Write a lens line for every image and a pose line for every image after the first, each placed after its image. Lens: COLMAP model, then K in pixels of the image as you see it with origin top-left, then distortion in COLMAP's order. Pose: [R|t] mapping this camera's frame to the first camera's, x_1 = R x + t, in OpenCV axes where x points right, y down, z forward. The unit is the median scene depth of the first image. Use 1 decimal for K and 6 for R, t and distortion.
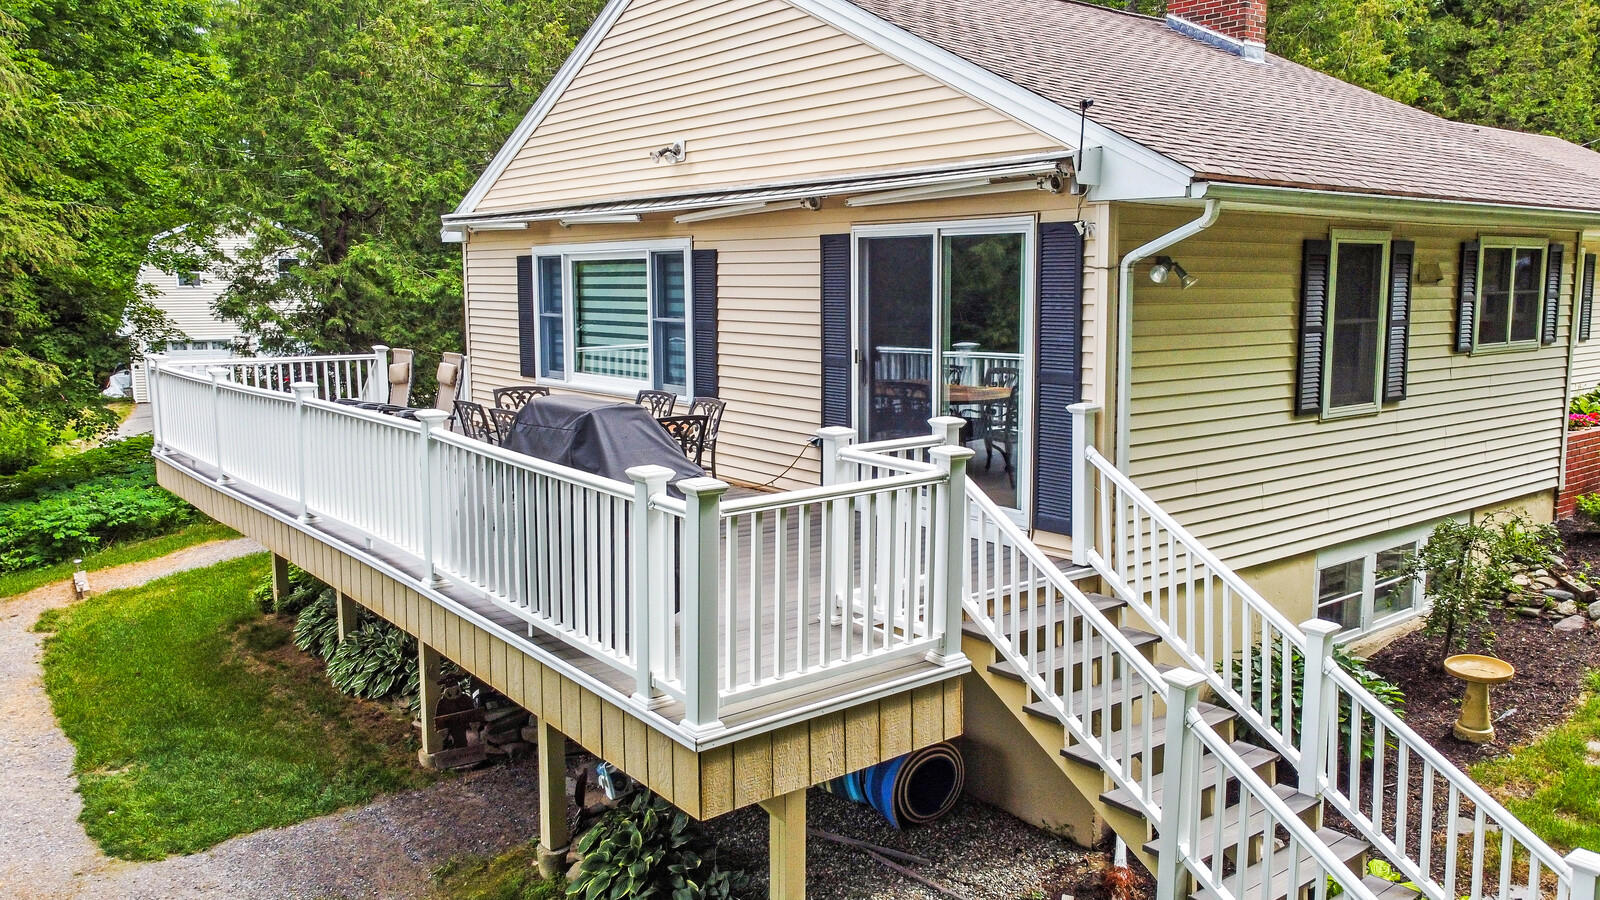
lens RADIAL K [[1201.6, 0, 805.6], [0, 1201.6, 448.3], [0, 0, 1]] dist [0.002094, -0.001222]
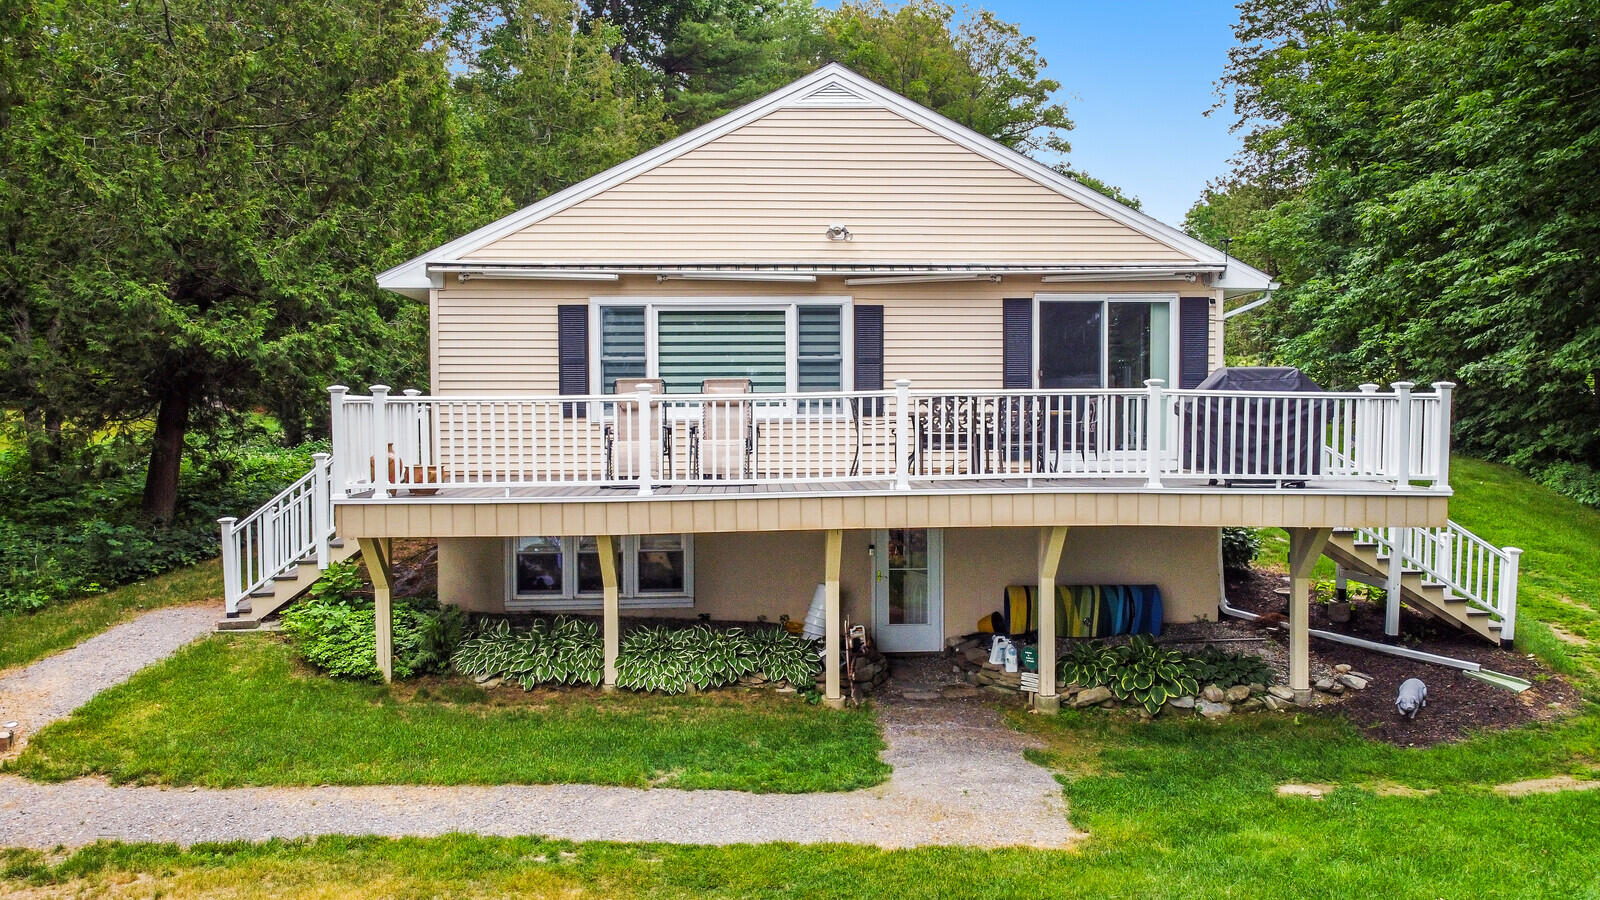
lens RADIAL K [[1201.6, 0, 805.6], [0, 1201.6, 448.3], [0, 0, 1]] dist [0.002094, -0.001222]
pose [[0.589753, -0.025209, 0.807190, -1.640148], [0.116362, 0.991735, -0.054044, 0.082695], [-0.799157, 0.125799, 0.587812, 0.360197]]
